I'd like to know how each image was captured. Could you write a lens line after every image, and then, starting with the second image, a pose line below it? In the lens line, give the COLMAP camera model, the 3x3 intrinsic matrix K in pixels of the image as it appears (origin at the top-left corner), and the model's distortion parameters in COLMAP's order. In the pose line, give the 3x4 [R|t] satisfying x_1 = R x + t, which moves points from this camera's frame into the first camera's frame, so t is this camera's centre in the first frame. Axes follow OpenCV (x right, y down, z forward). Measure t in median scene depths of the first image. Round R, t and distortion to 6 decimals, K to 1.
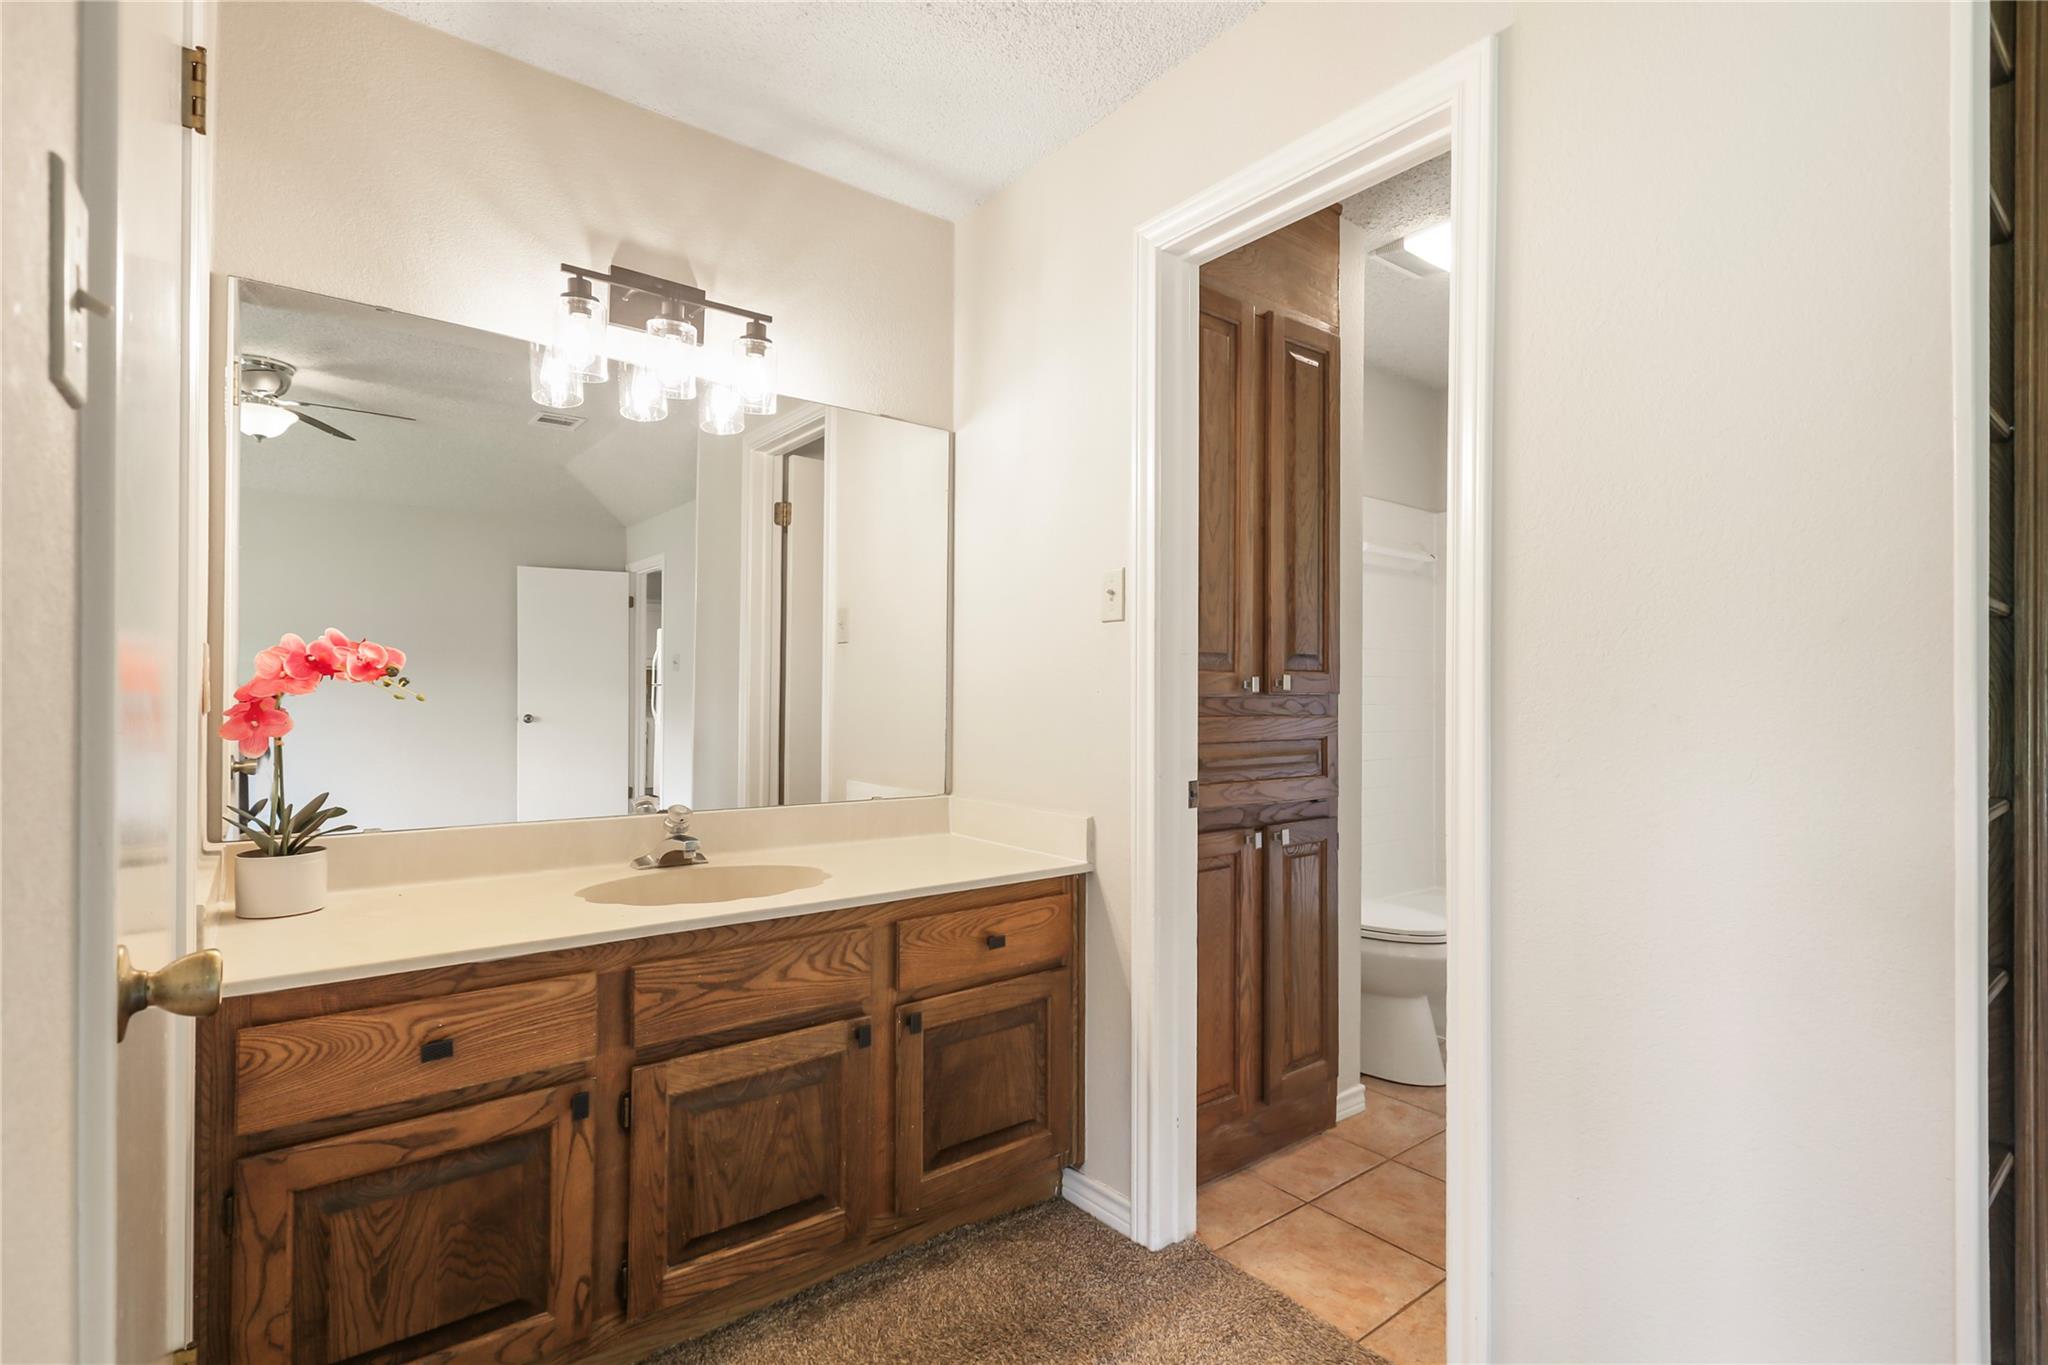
lens RADIAL K [[943.1, 0, 1039.3], [0, 943.1, 696.4], [0, 0, 1]] dist [-0.005525, -0.000922]
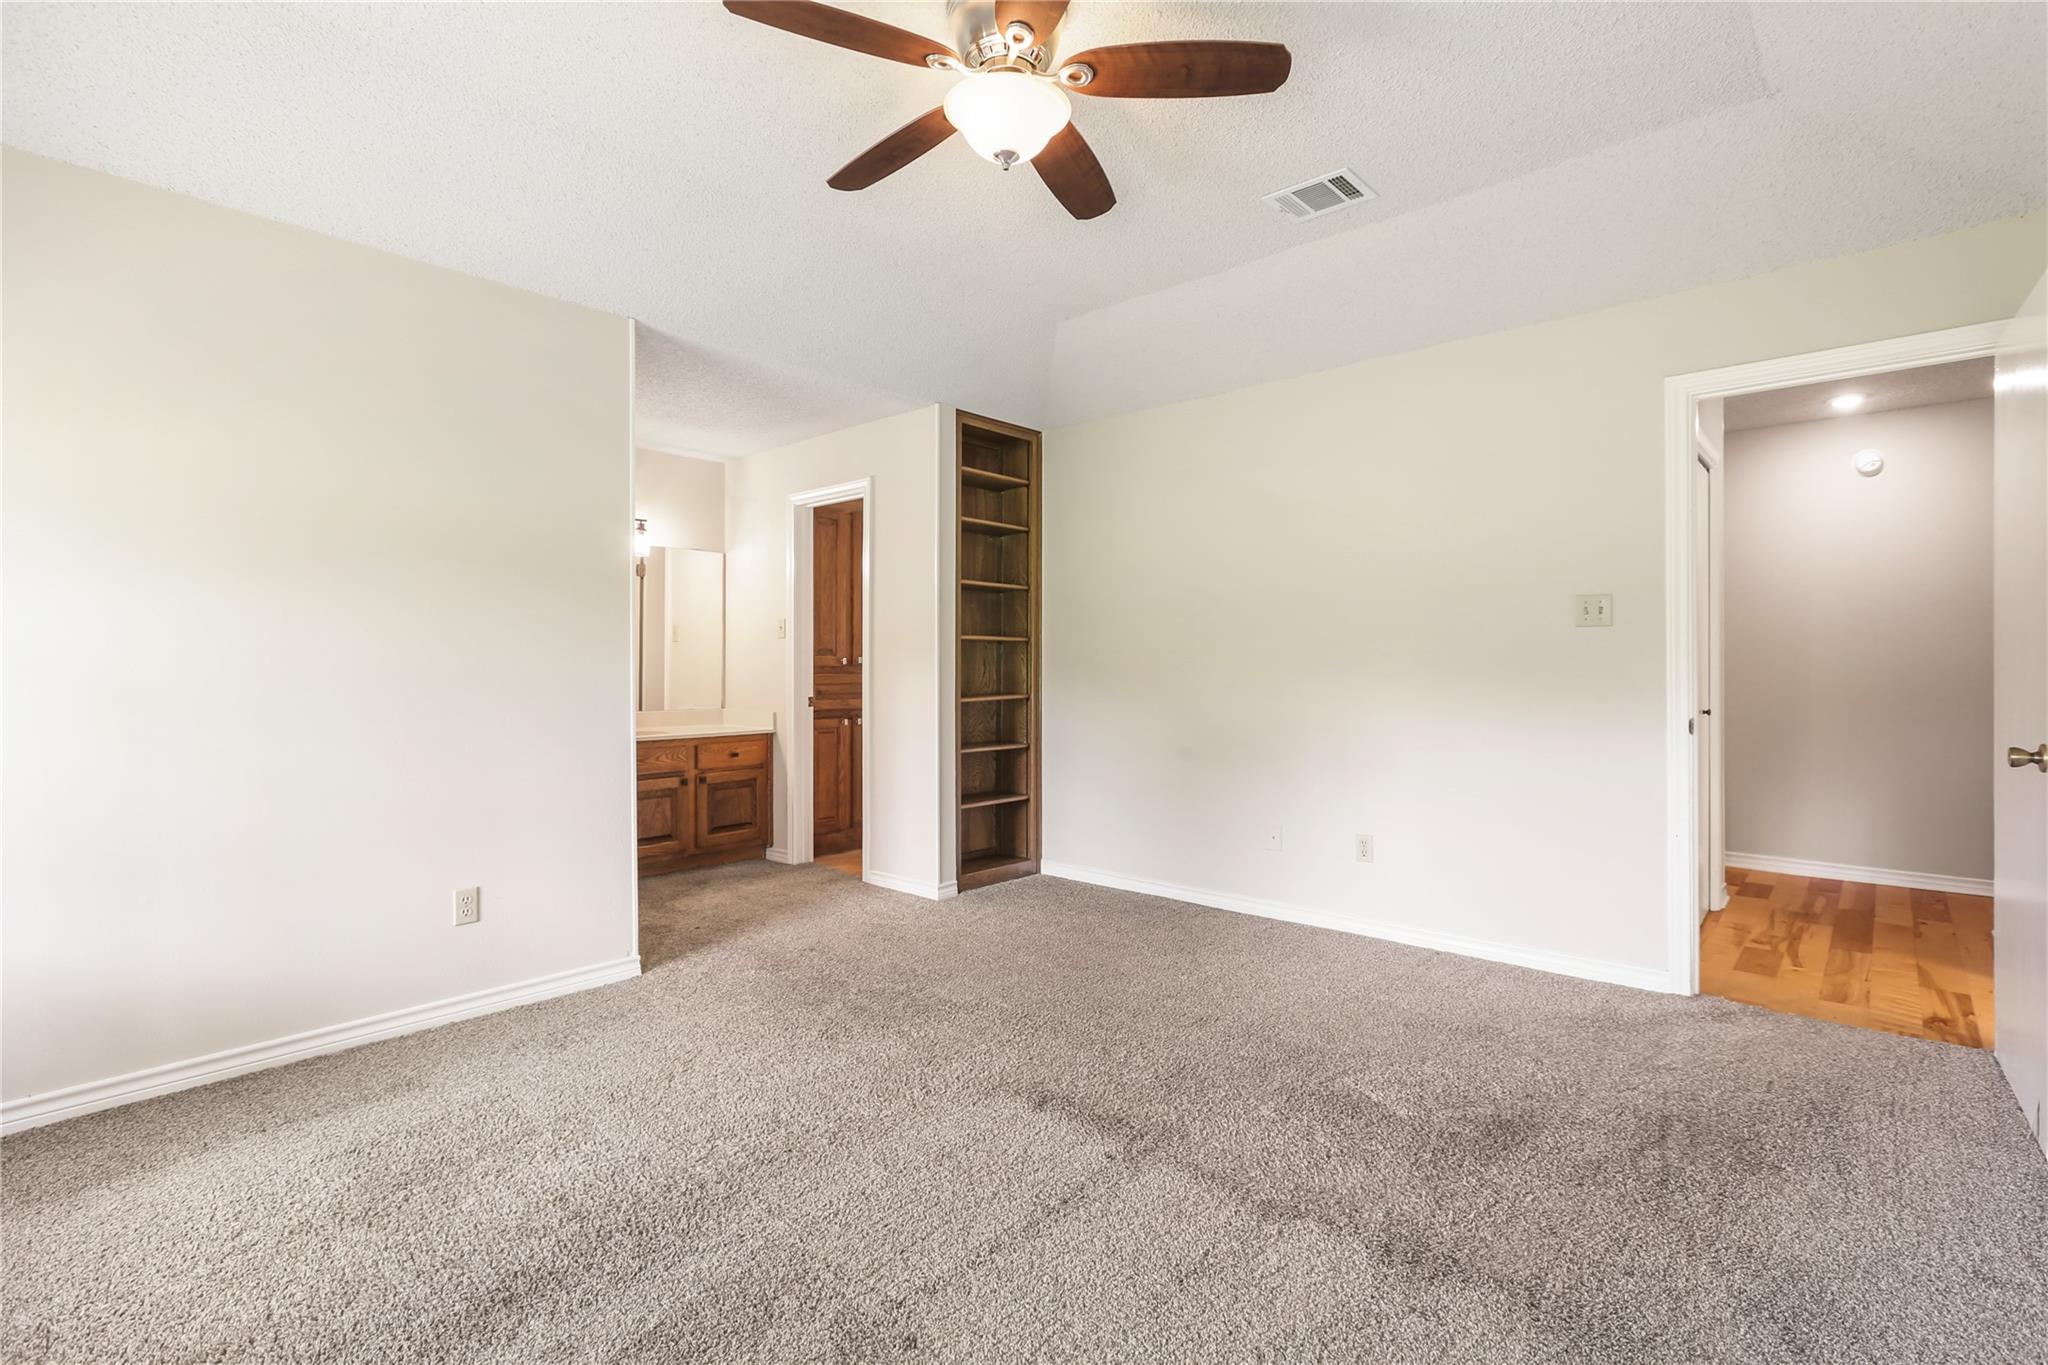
lens RADIAL K [[943.1, 0, 1019.2], [0, 943.1, 669.5], [0, 0, 1]] dist [-0.005525, -0.000922]
pose [[0.988081, -0.000828, 0.153932, 0.320469], [0.000491, 0.999997, 0.002228, 0.004638], [-0.153934, -0.002126, 0.988079, -1.691396]]
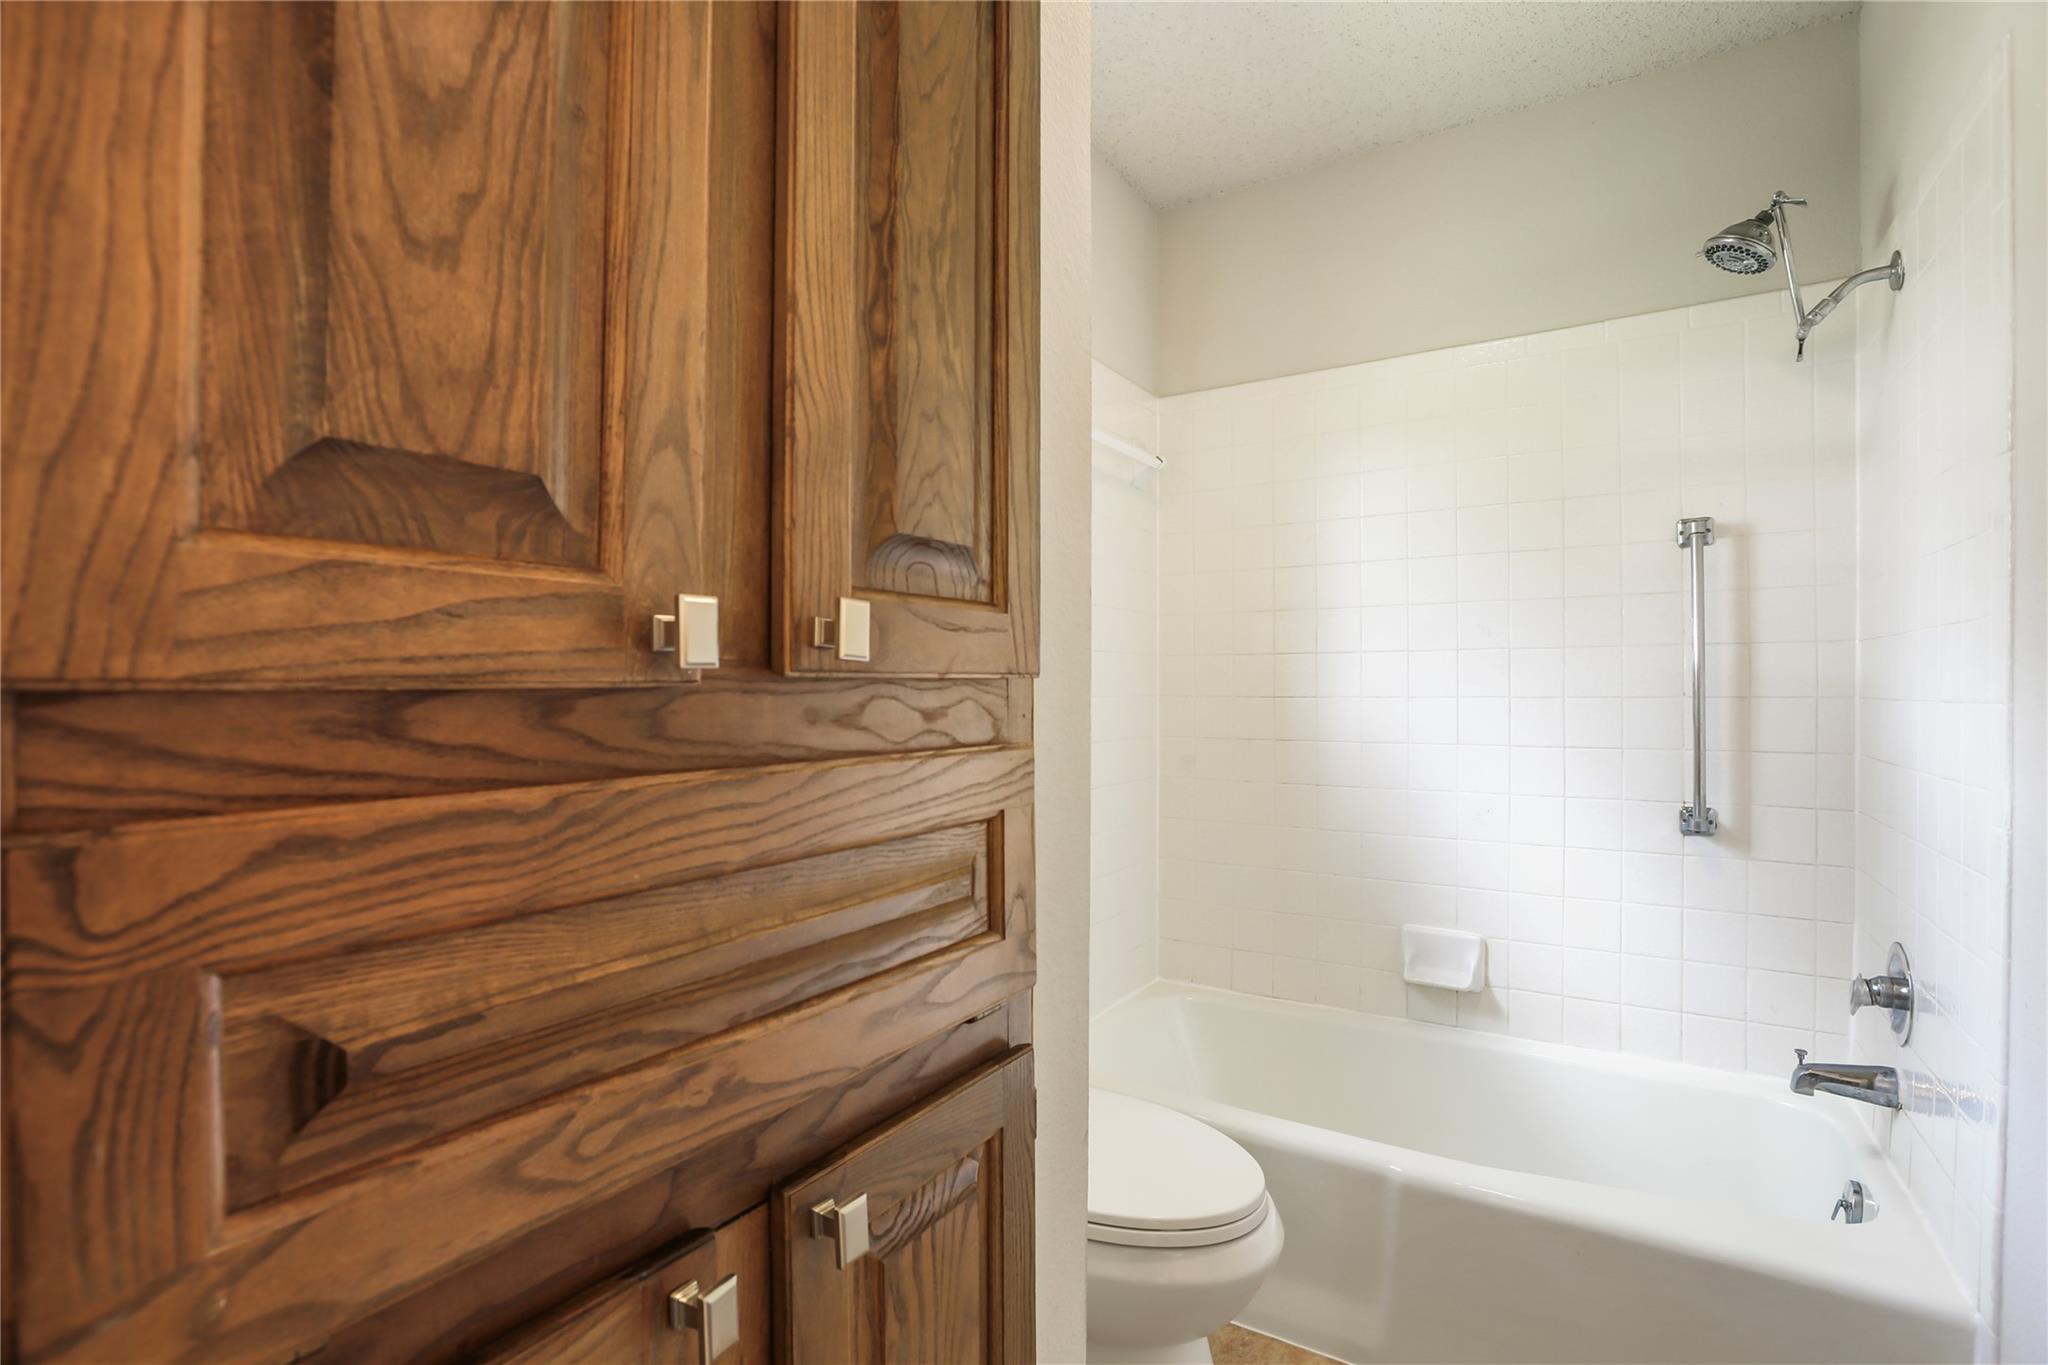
lens RADIAL K [[943.1, 0, 1024.0], [0, 943.1, 682.2], [0, 0, 1]] dist [-0.005525, -0.000922]
pose [[0.946899, -0.000211, 0.321532, 0.243556], [0.001135, 0.999996, -0.002684, 0.000017], [-0.321530, 0.002906, 0.946895, 0.809700]]
